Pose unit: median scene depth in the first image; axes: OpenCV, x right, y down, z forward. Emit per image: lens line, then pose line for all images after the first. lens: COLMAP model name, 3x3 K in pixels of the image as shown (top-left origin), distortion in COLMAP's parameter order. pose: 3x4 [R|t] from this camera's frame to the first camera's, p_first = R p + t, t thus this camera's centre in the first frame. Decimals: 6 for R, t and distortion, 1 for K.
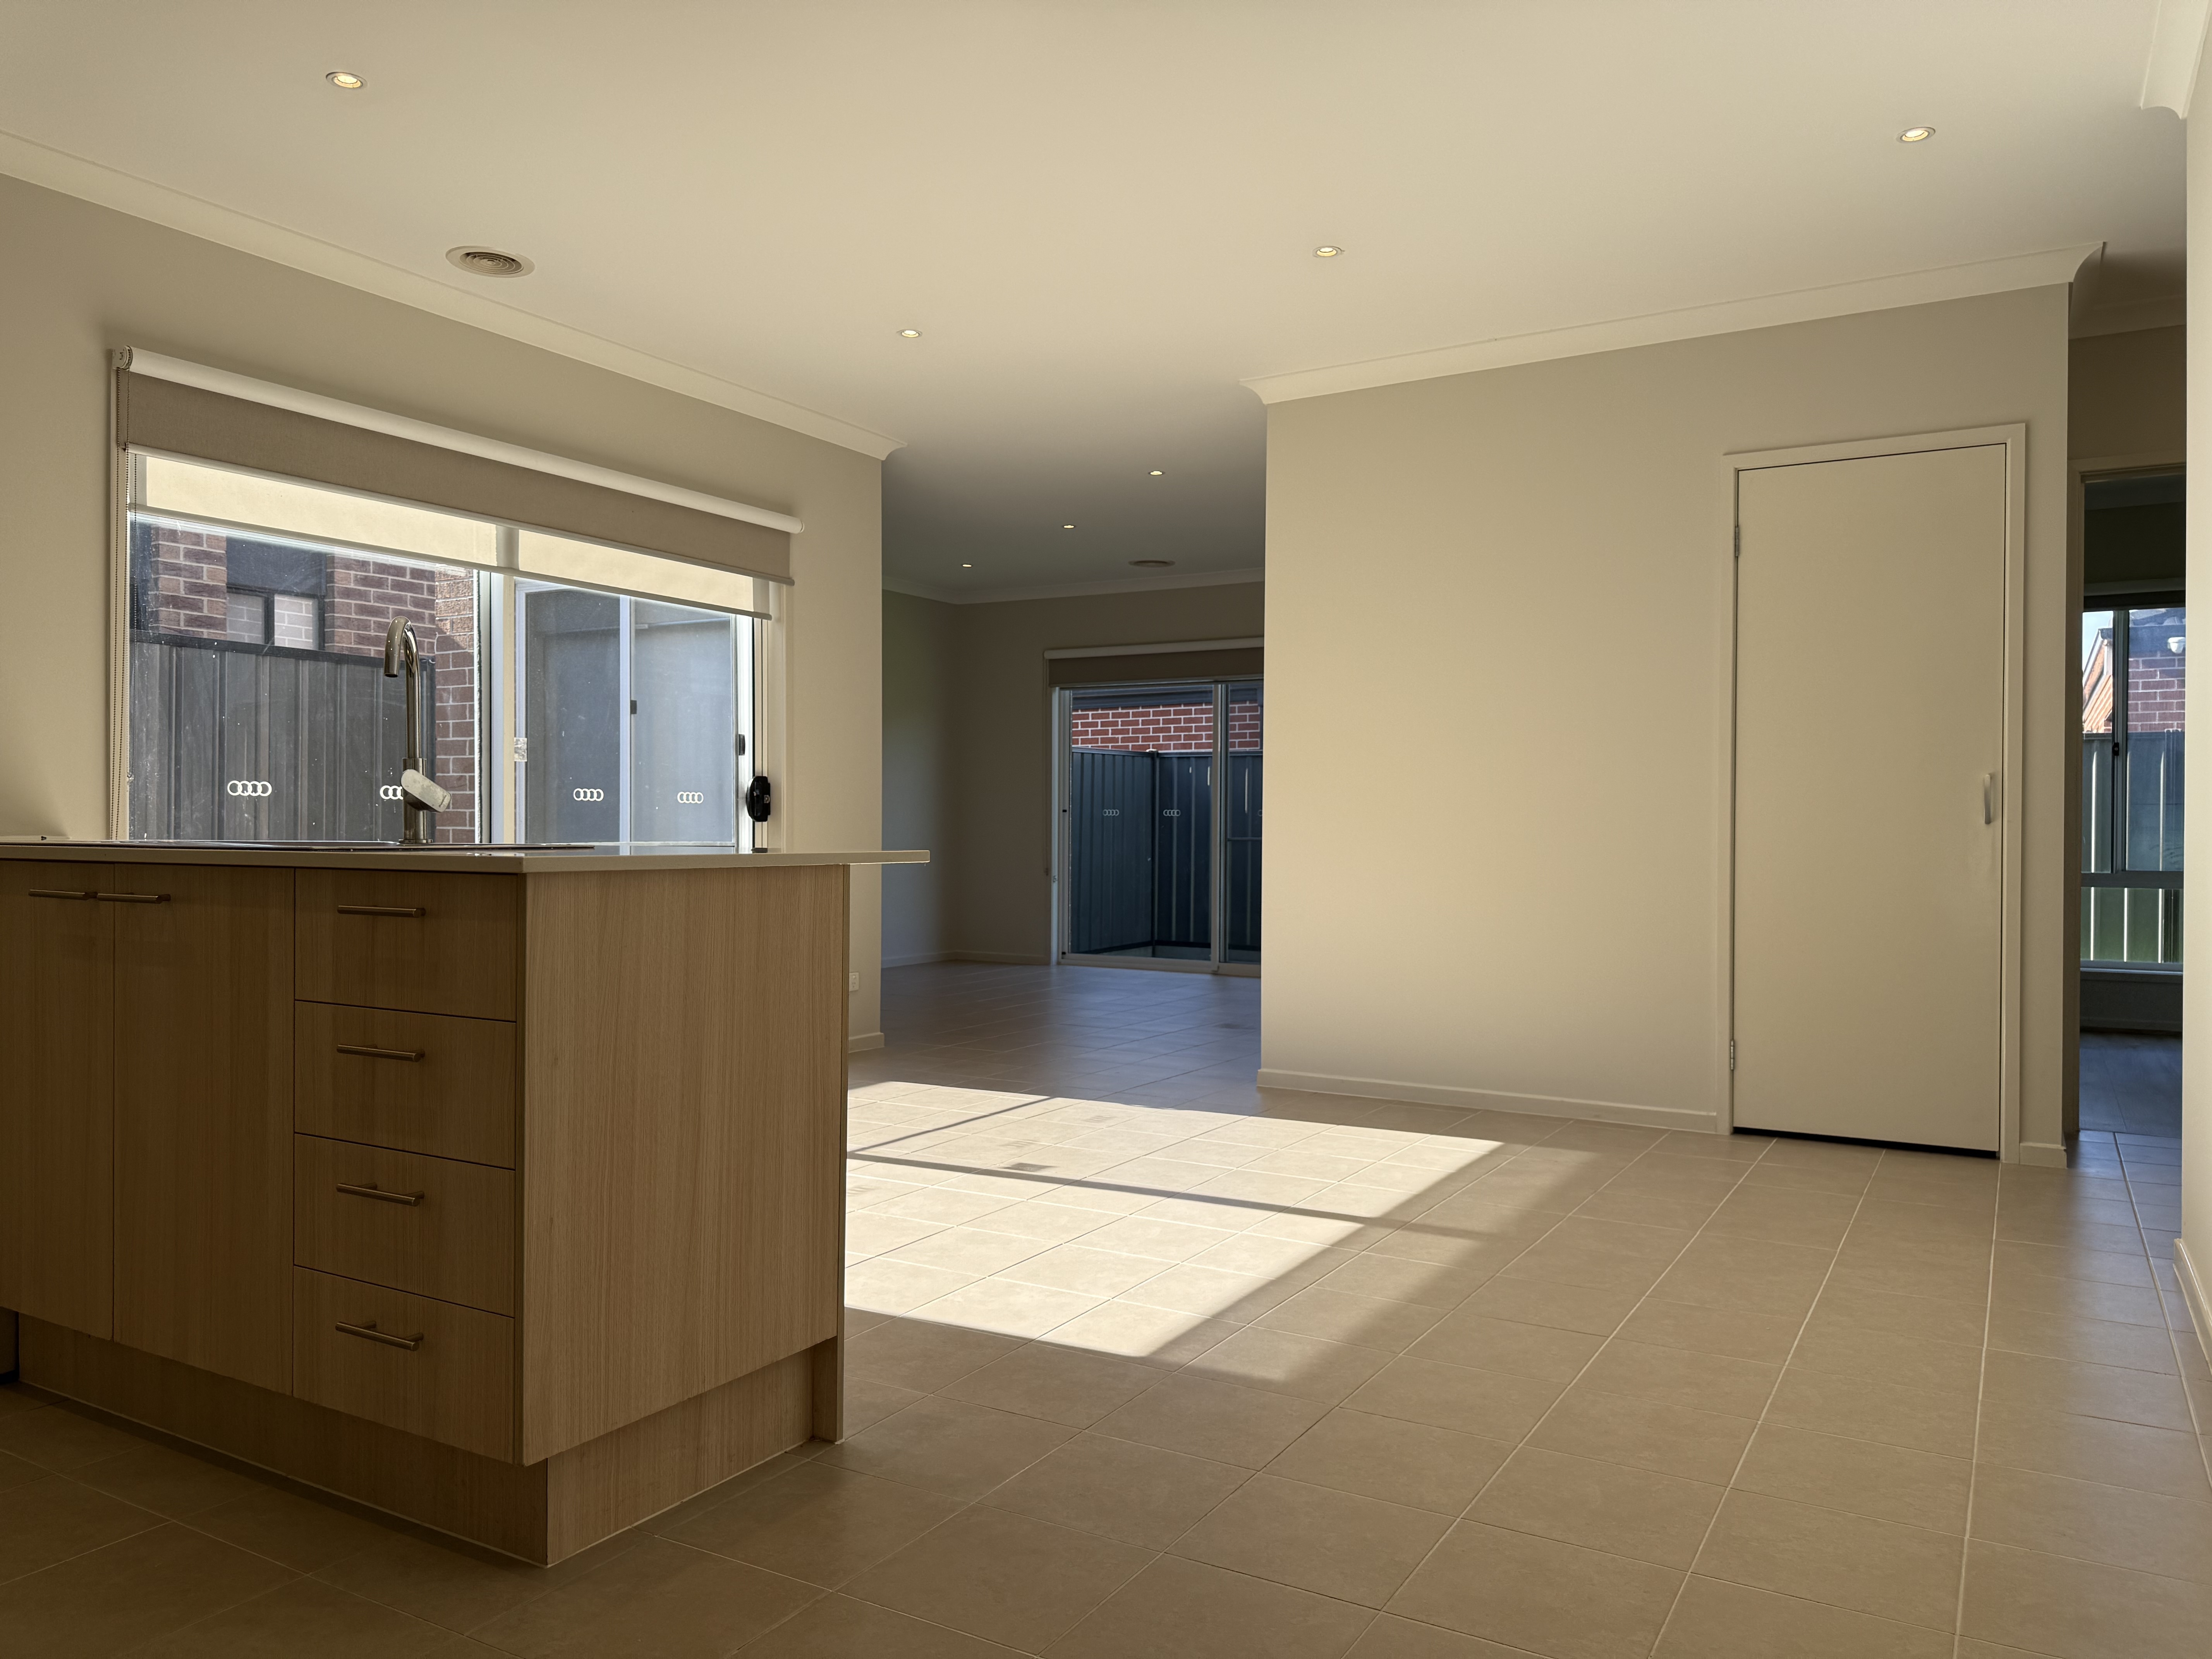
lens RADIAL K [[1562.4, 0, 1103.9], [0, 1562.4, 839.9], [0, 0, 1]] dist [-0.000480, 0.000573]
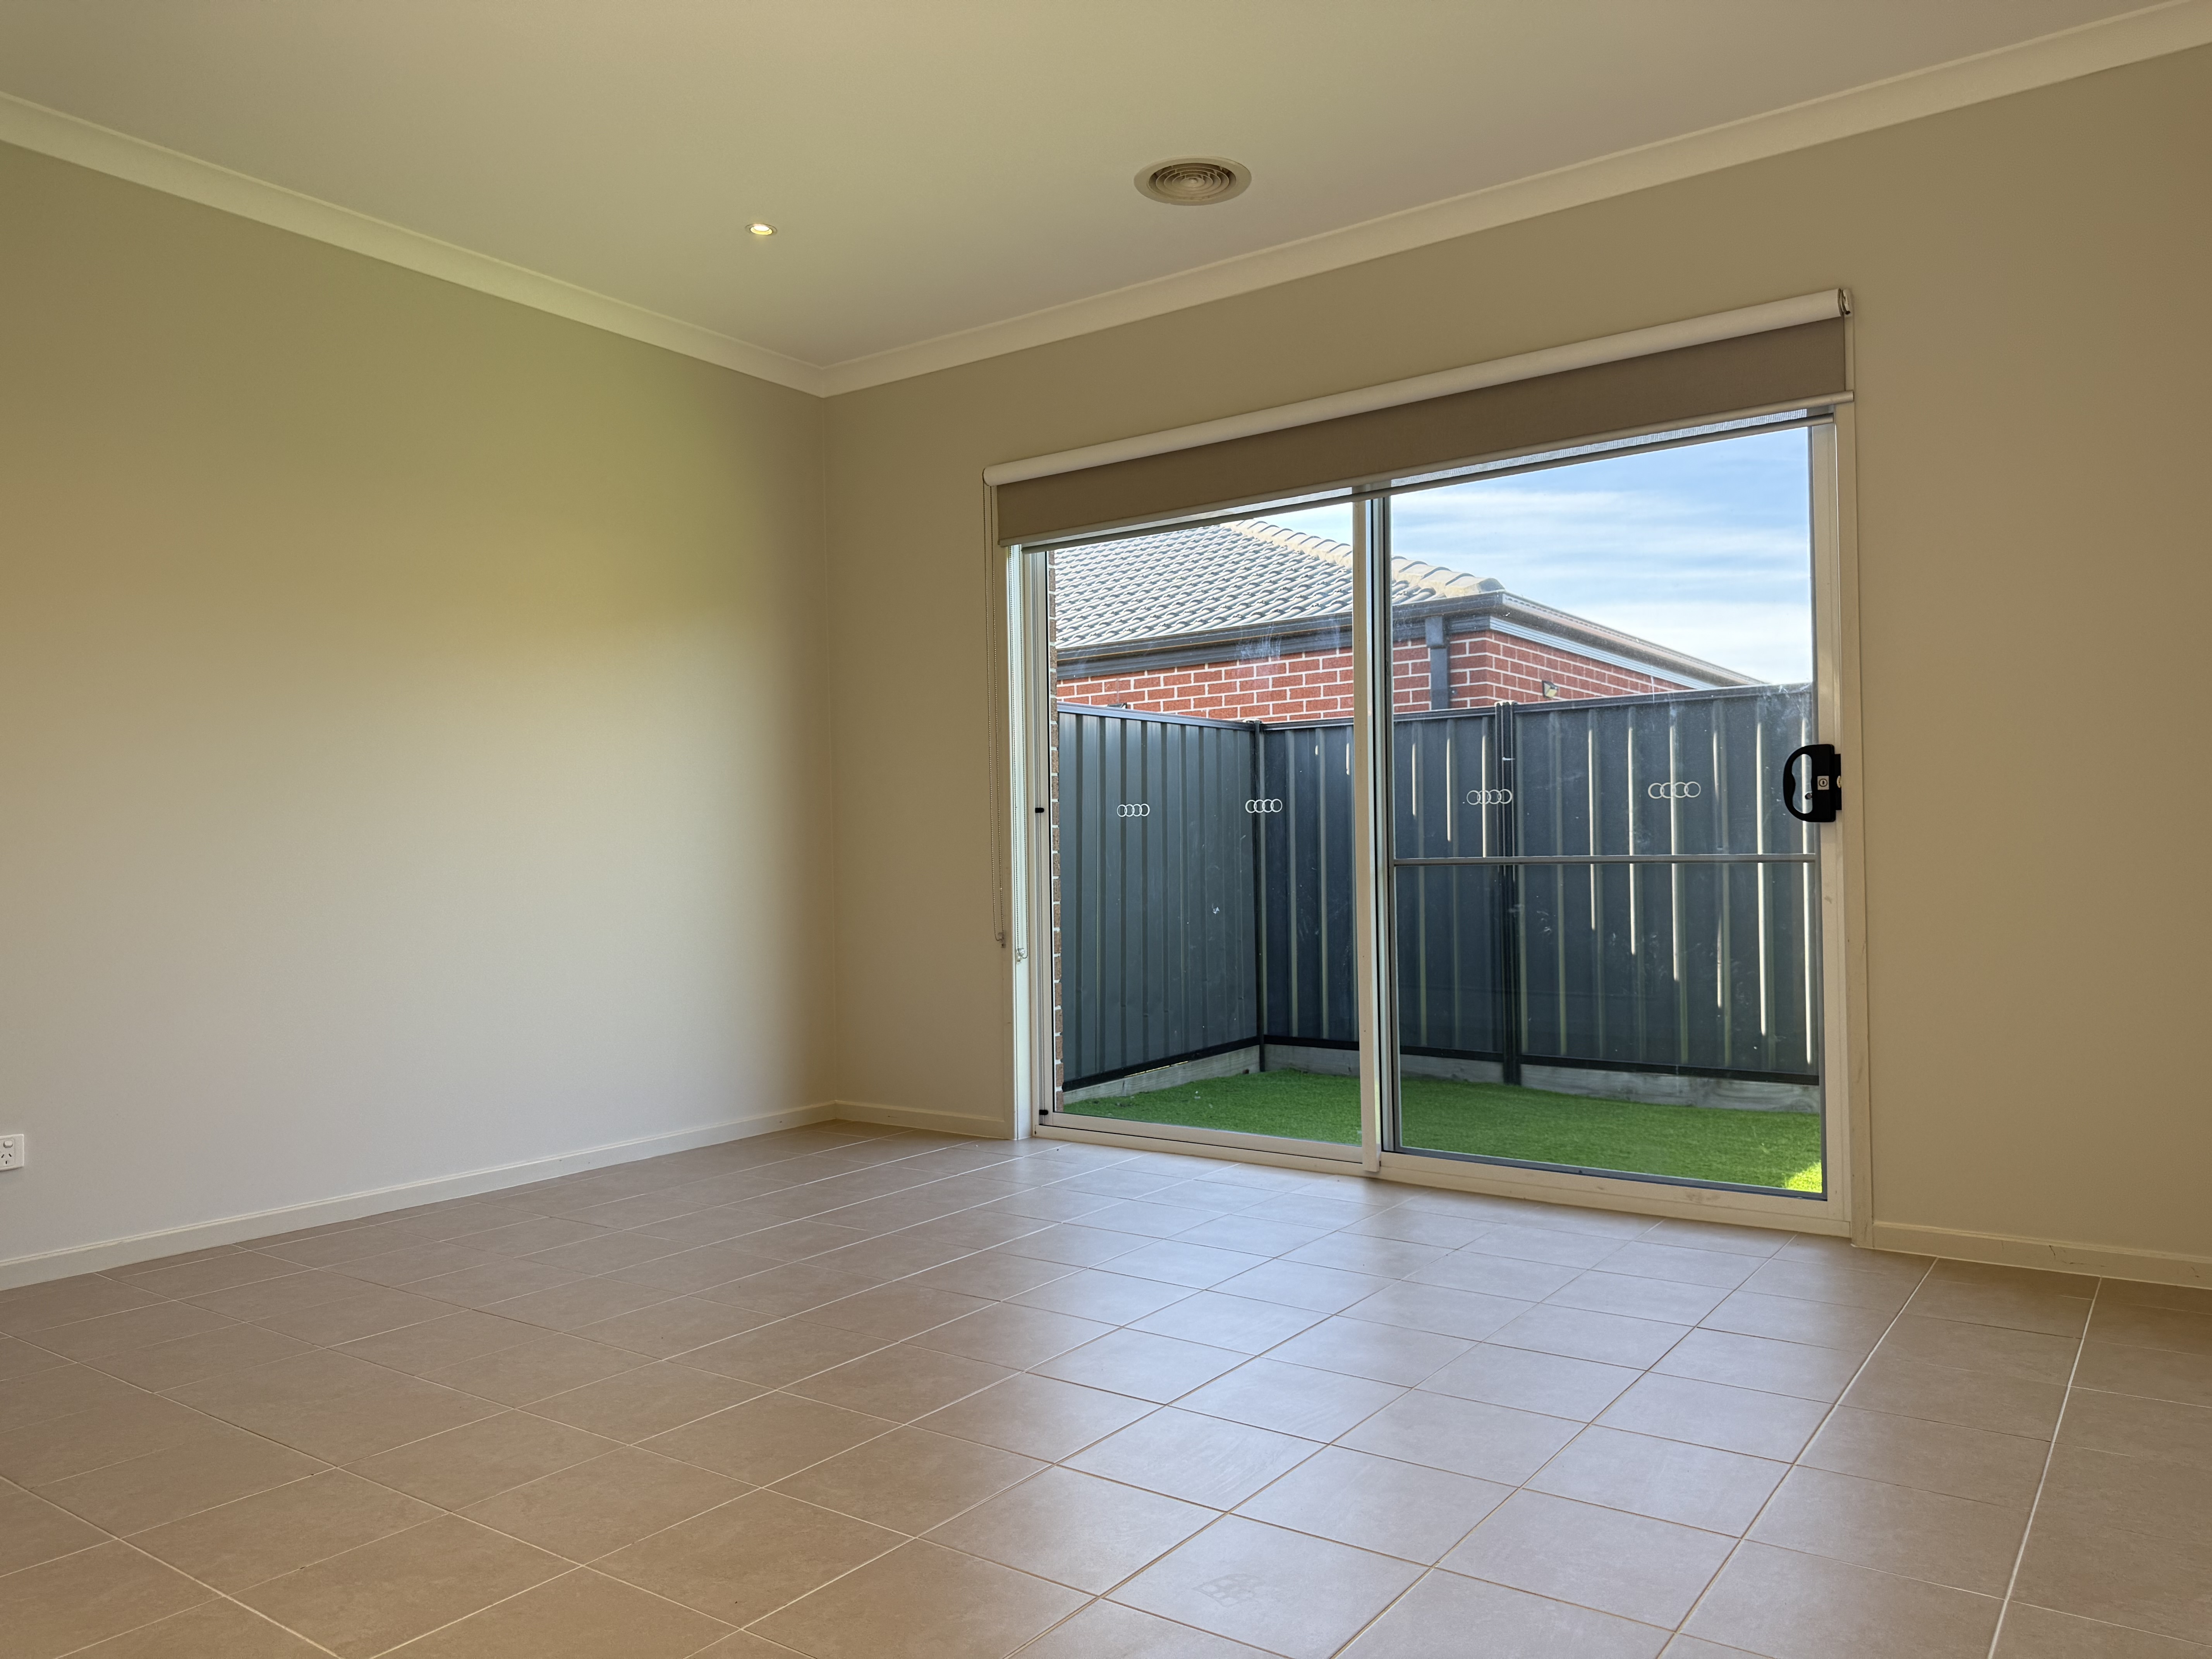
lens RADIAL K [[1562.4, 0, 1103.9], [0, 1562.4, 839.9], [0, 0, 1]] dist [-0.000480, 0.000573]
pose [[0.995801, -0.020678, -0.089179, 0.032409], [0.018694, 0.999560, -0.023026, 0.001652], [0.089616, 0.021262, 0.995749, 0.481680]]
